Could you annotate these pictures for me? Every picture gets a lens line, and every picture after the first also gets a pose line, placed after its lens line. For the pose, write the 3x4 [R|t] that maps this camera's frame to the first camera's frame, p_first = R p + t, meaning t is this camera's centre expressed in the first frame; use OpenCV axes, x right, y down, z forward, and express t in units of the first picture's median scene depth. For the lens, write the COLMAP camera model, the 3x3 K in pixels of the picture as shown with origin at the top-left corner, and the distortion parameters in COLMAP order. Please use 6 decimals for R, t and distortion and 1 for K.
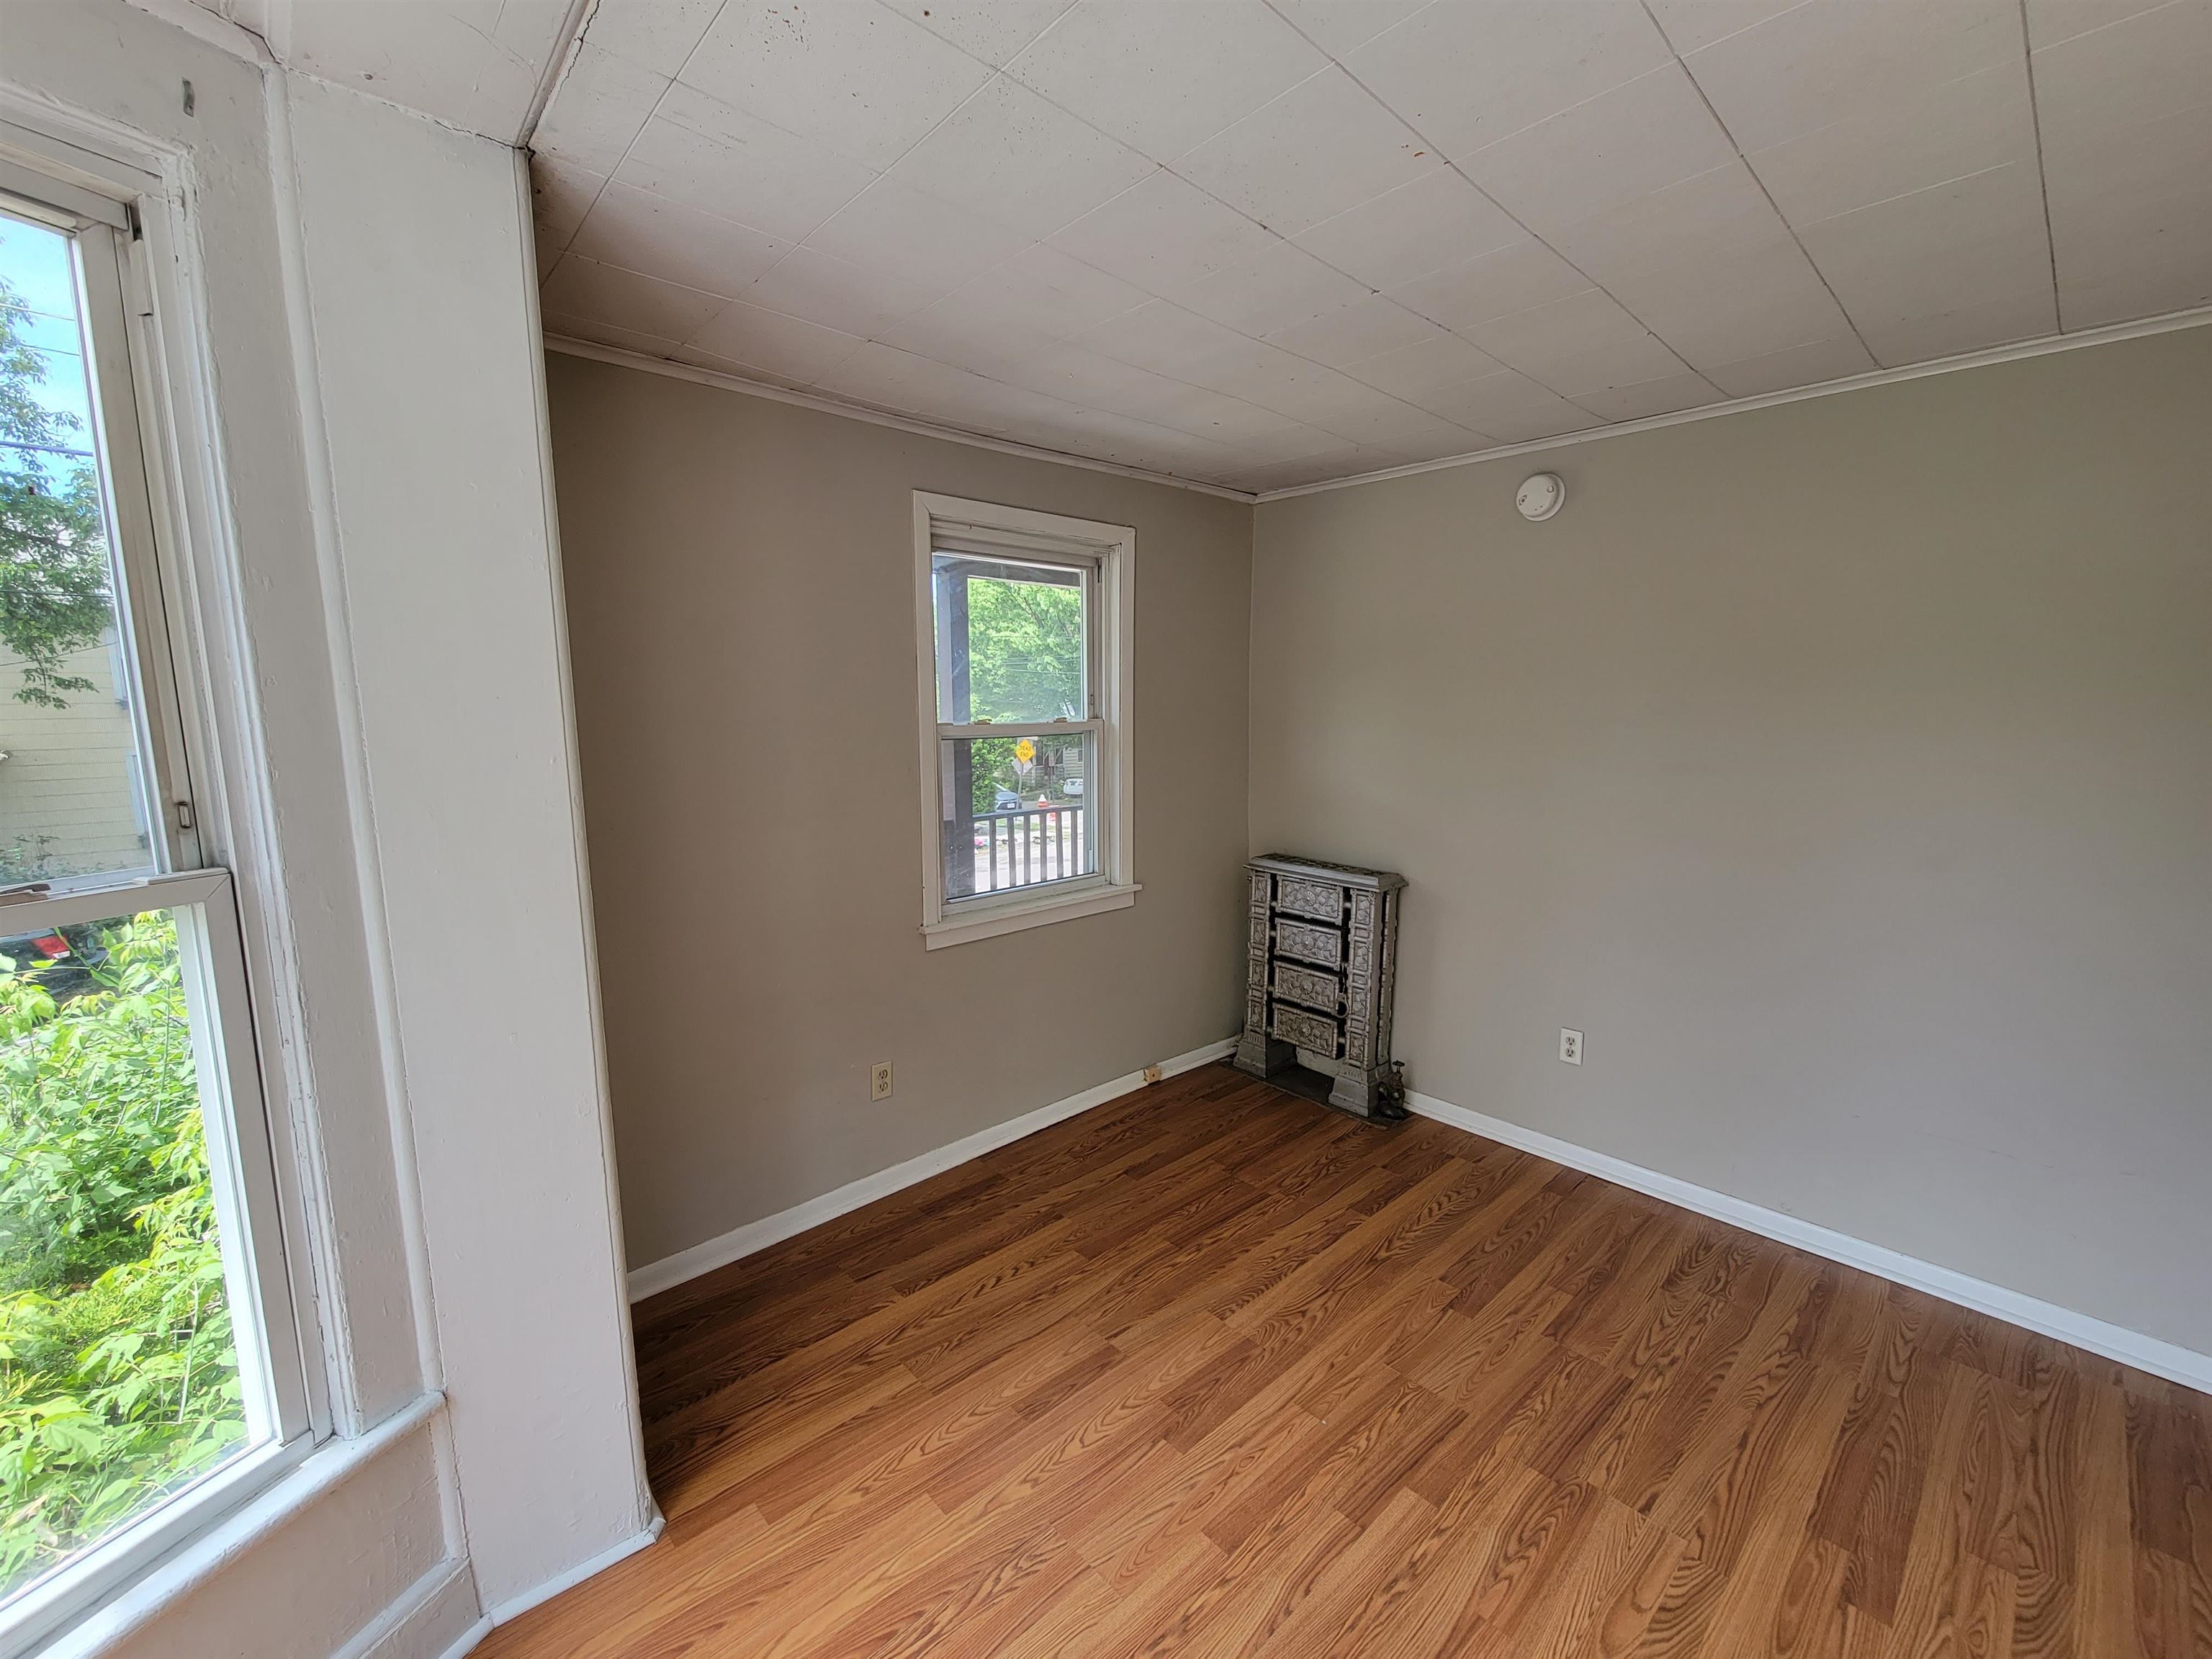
lens RADIAL K [[909.9, 0, 1116.4], [0, 909.9, 832.2], [0, 0, 1]] dist [-0.000084, -0.000803]
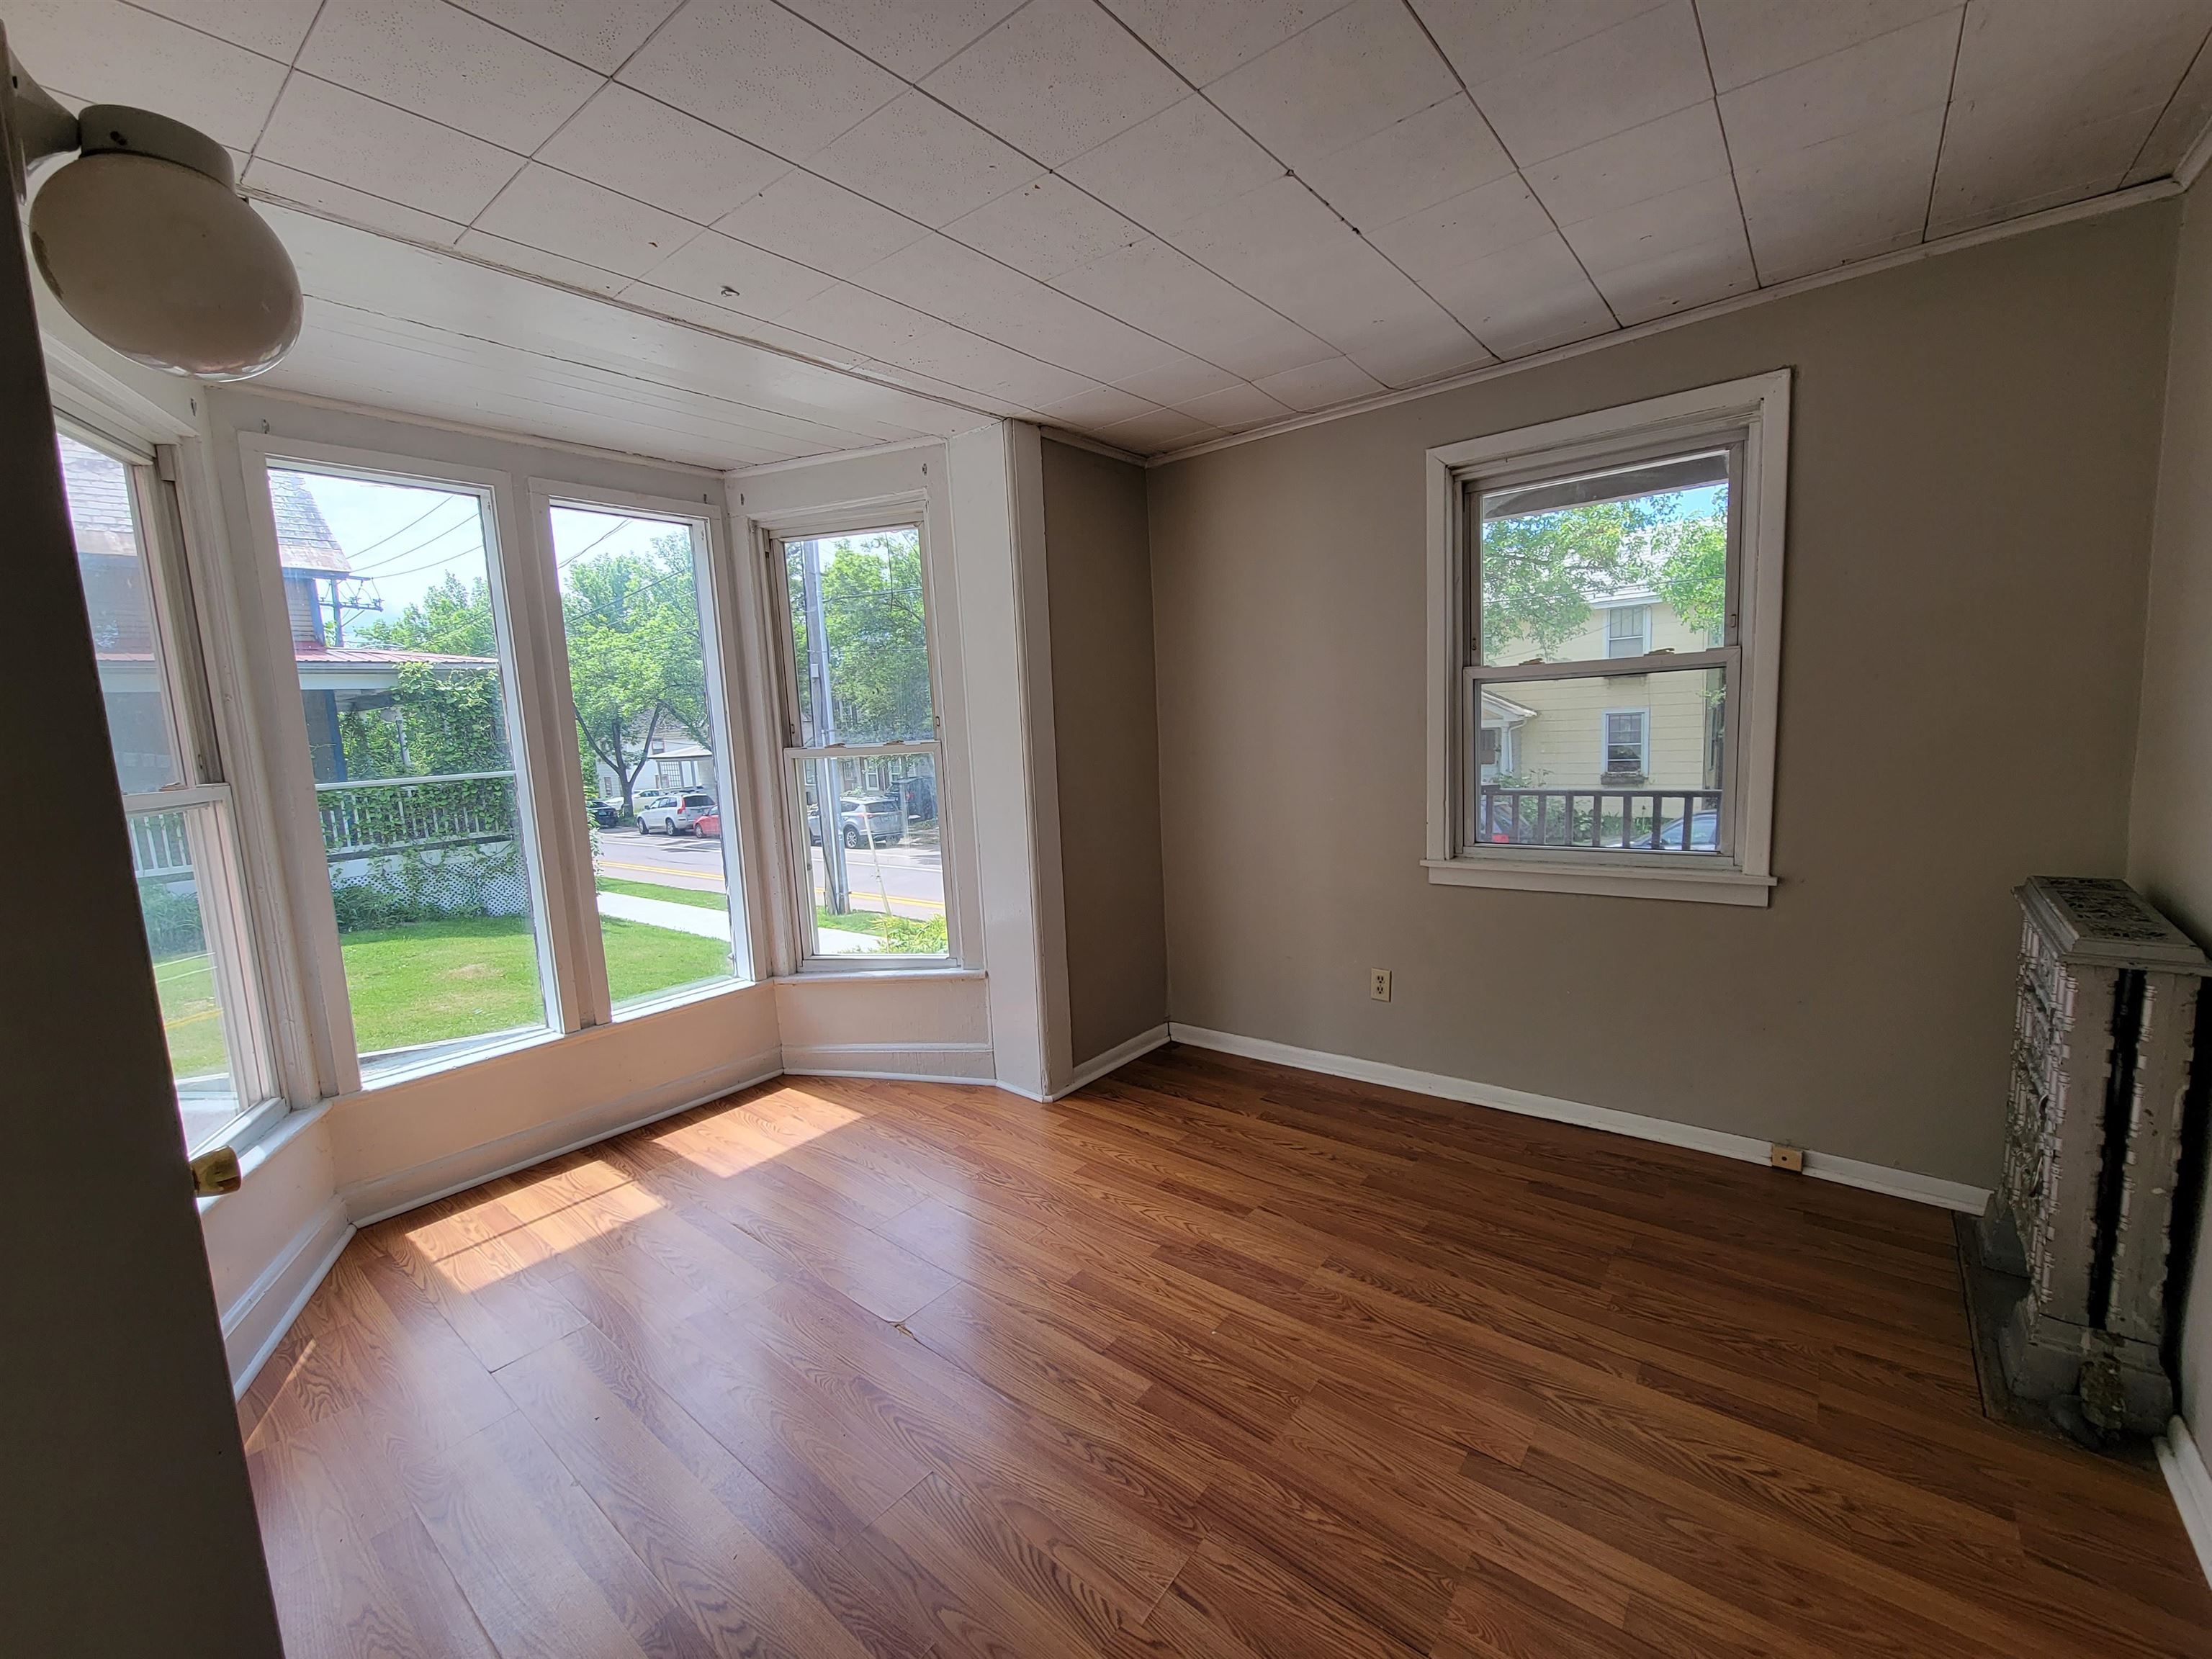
lens RADIAL K [[909.9, 0, 1084.9], [0, 909.9, 825.4], [0, 0, 1]] dist [-0.000084, -0.000803]
pose [[0.128420, 0.120283, -0.984399, 0.996698], [-0.087456, 0.990124, 0.109573, -0.022052], [0.987856, 0.072021, 0.137671, 0.575120]]
